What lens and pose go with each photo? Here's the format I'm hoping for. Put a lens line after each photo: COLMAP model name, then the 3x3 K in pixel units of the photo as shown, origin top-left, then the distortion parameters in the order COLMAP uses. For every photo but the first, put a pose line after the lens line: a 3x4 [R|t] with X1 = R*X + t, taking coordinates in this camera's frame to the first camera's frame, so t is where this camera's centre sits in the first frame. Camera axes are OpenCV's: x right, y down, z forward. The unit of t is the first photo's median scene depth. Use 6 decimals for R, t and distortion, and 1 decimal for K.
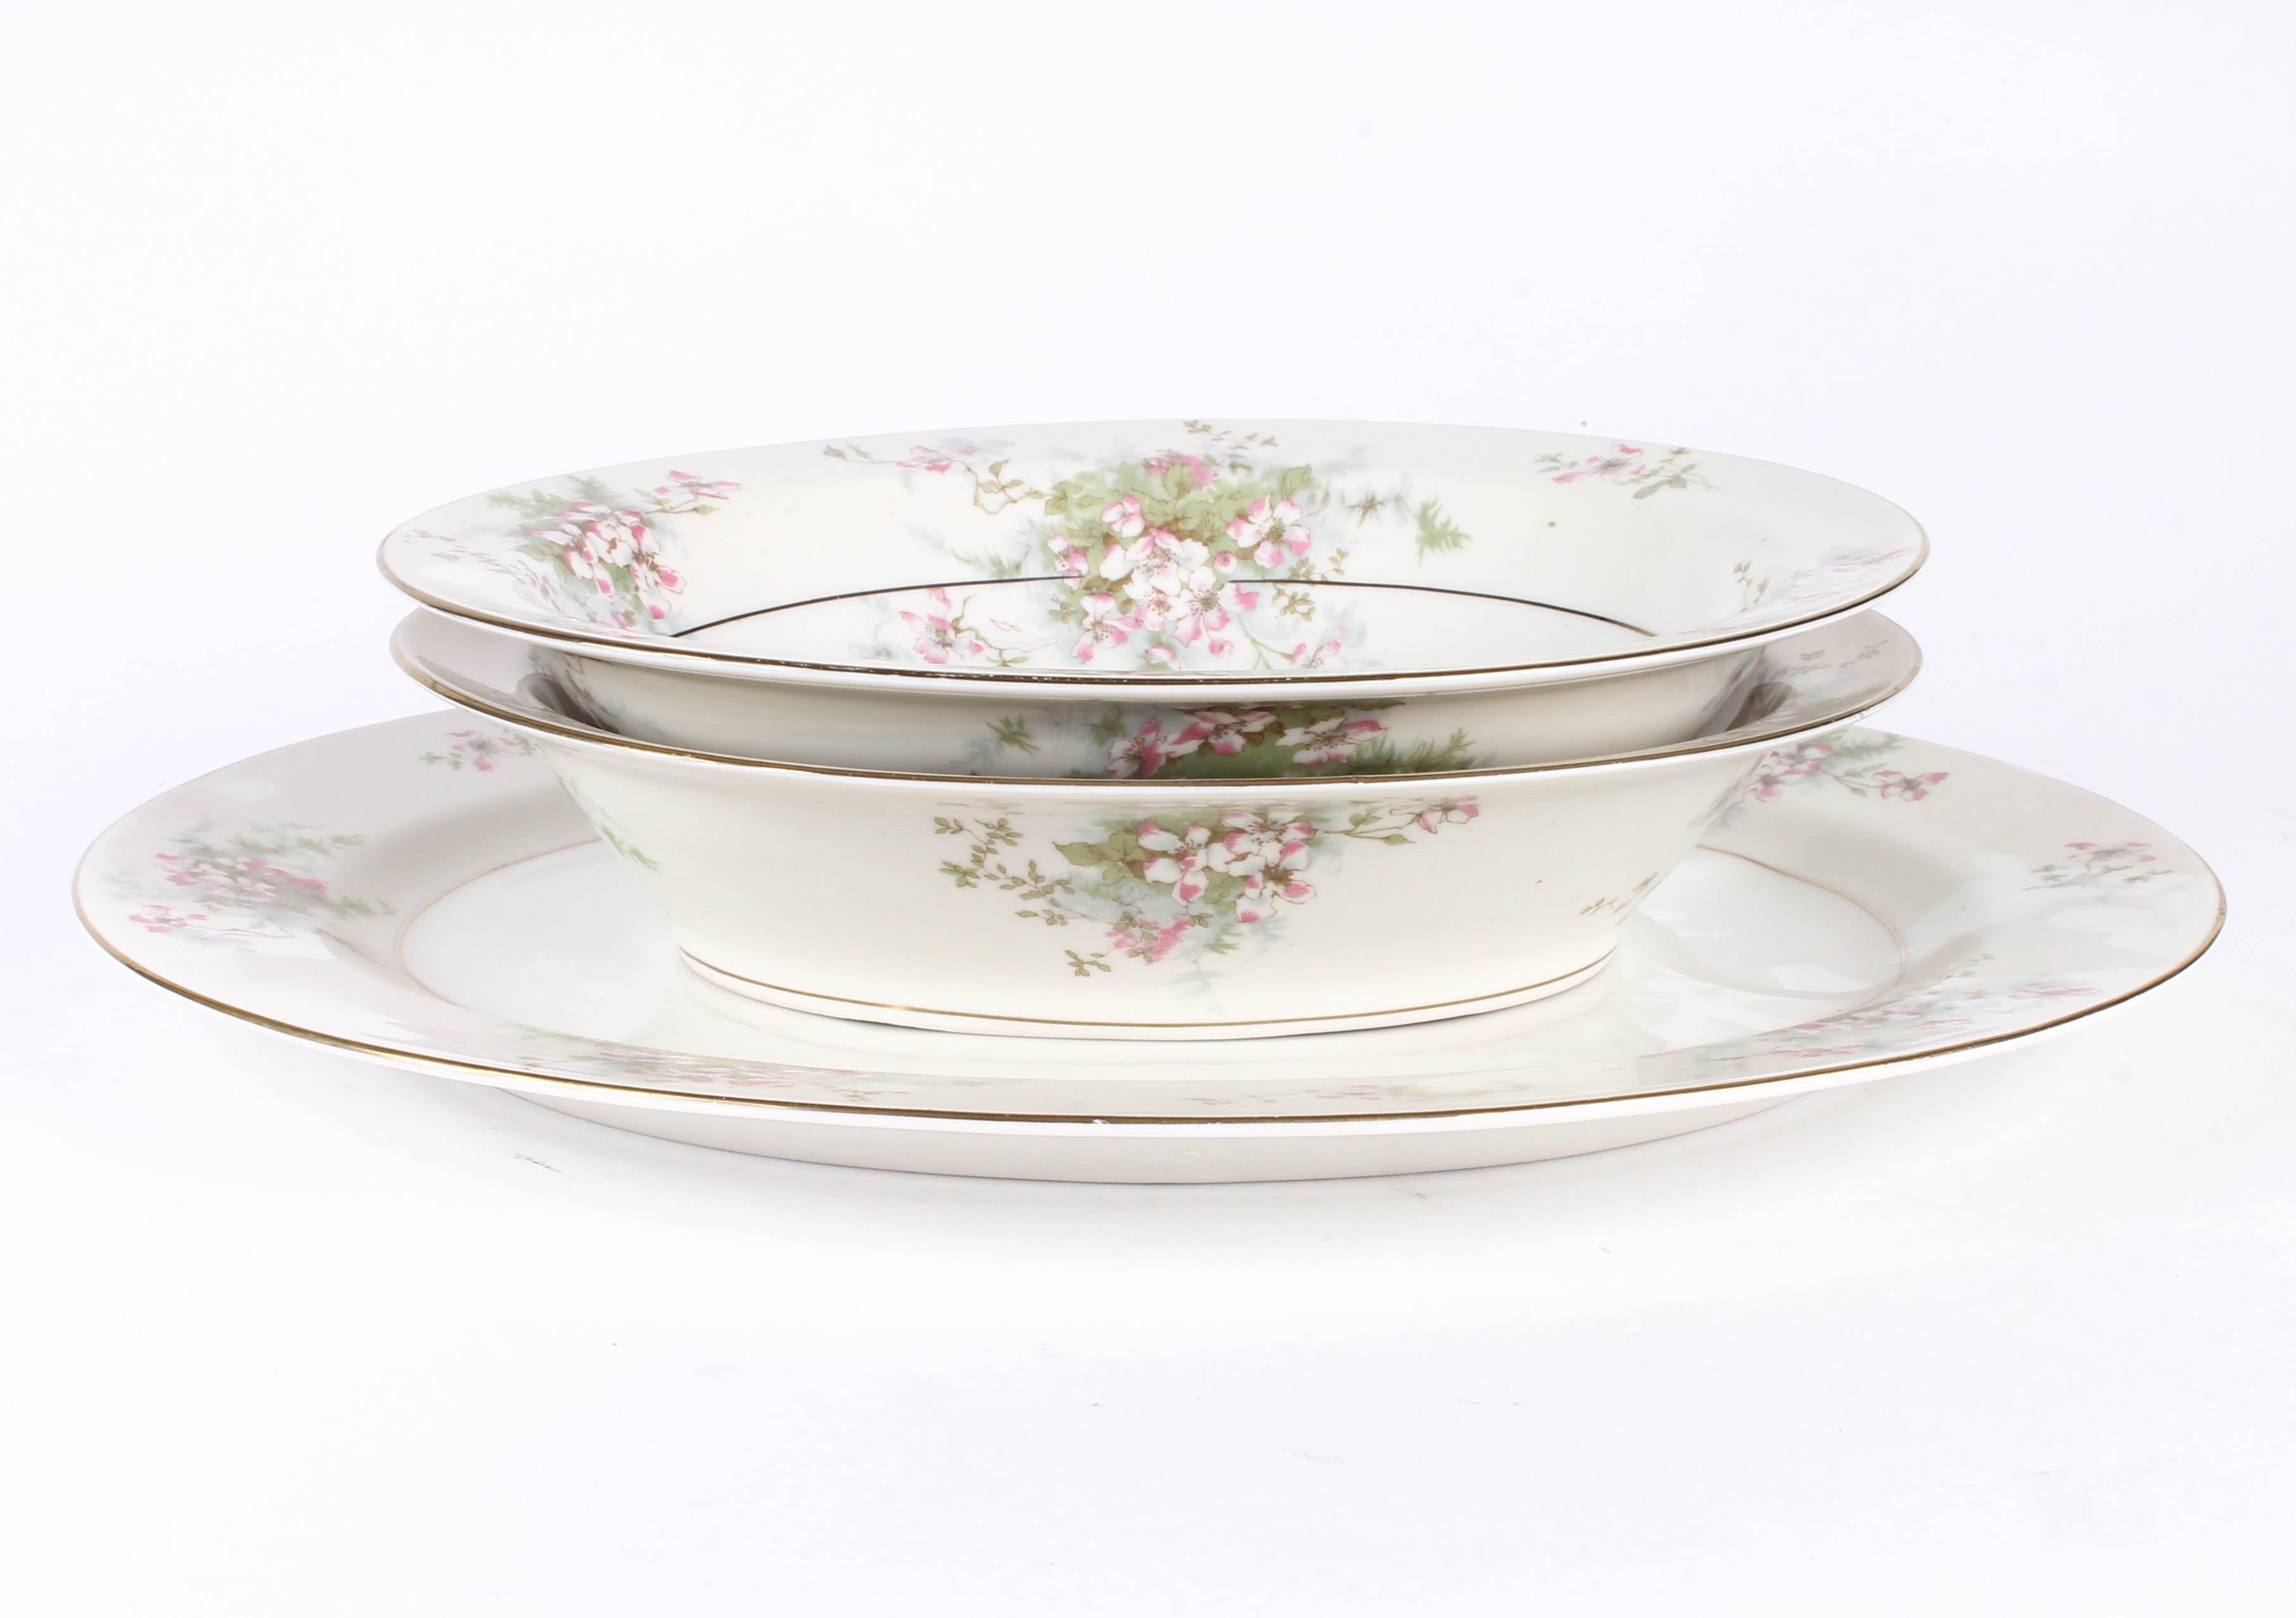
lens RADIAL K [[3703.8, 0, 1128.7], [0, 3703.8, 803.9], [0, 0, 1]] dist [-0.085635, -0.026349]
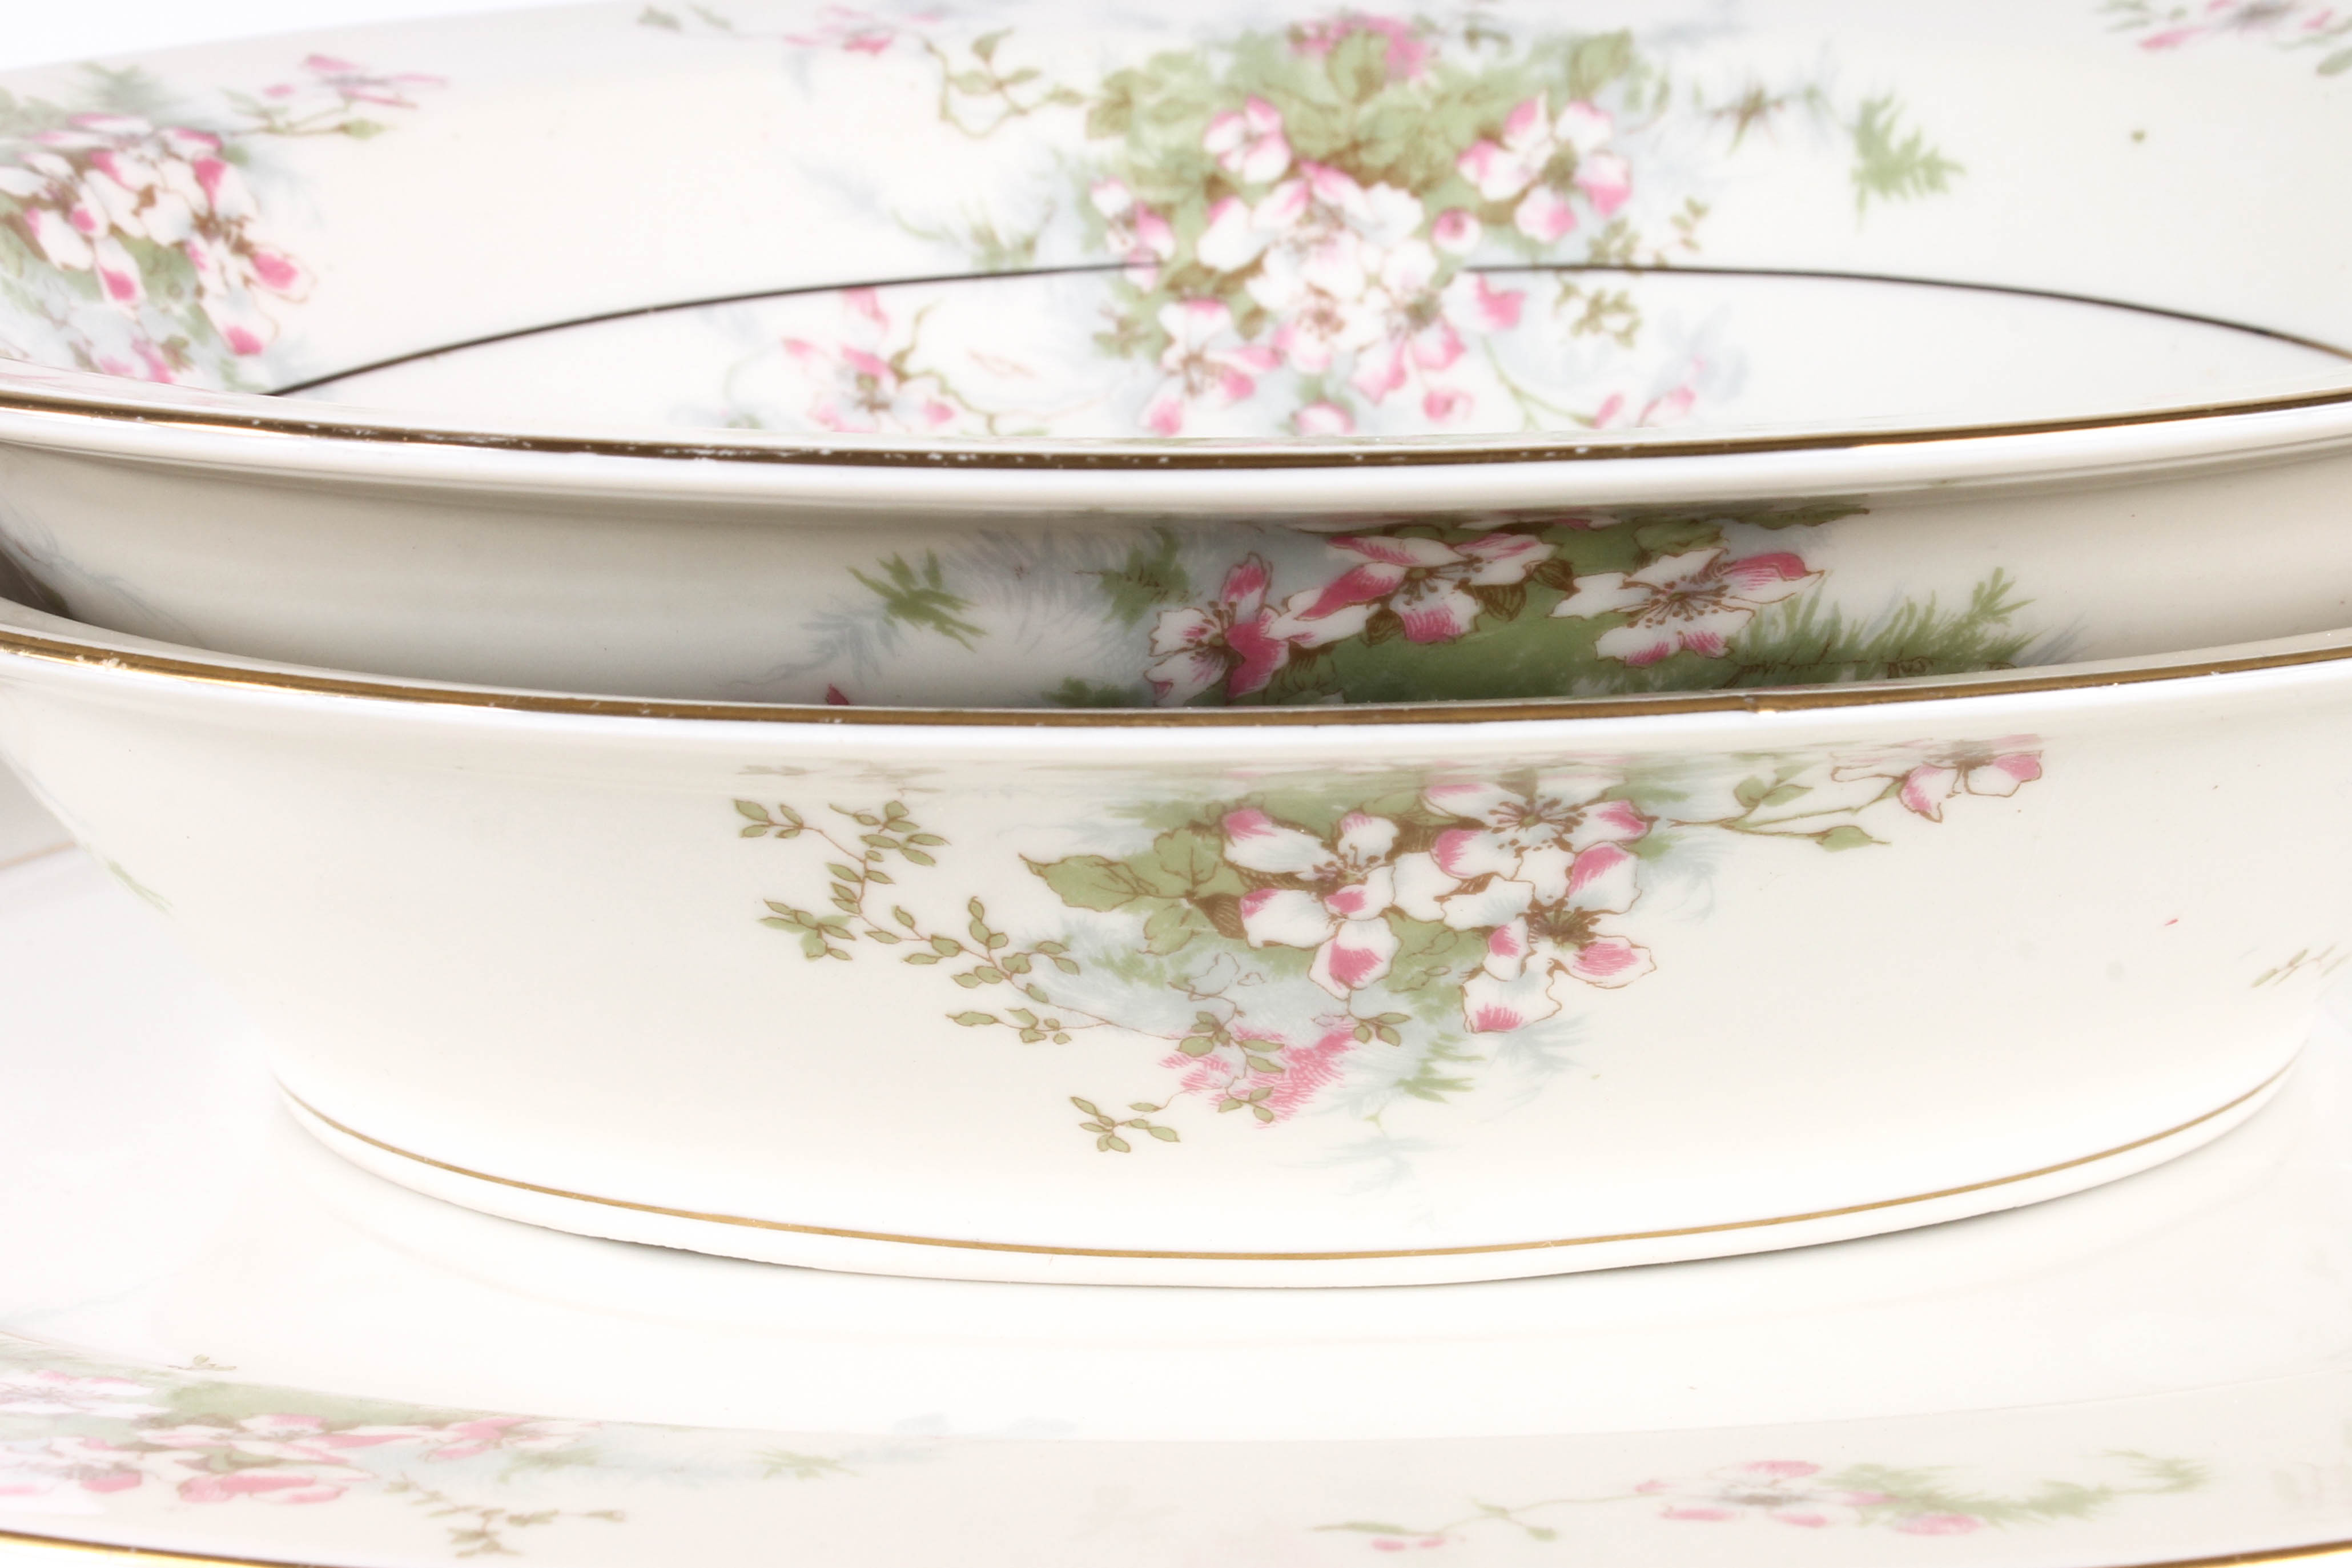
lens RADIAL K [[4687.7, 0, 1215.7], [0, 4687.7, 788.7], [0, 0, 1]] dist [0.001675, 0.194854]
pose [[0.999168, -0.010737, -0.039349, 0.018075], [0.011817, 0.999557, 0.027298, -0.009145], [0.039039, -0.027741, 0.998853, 0.383085]]
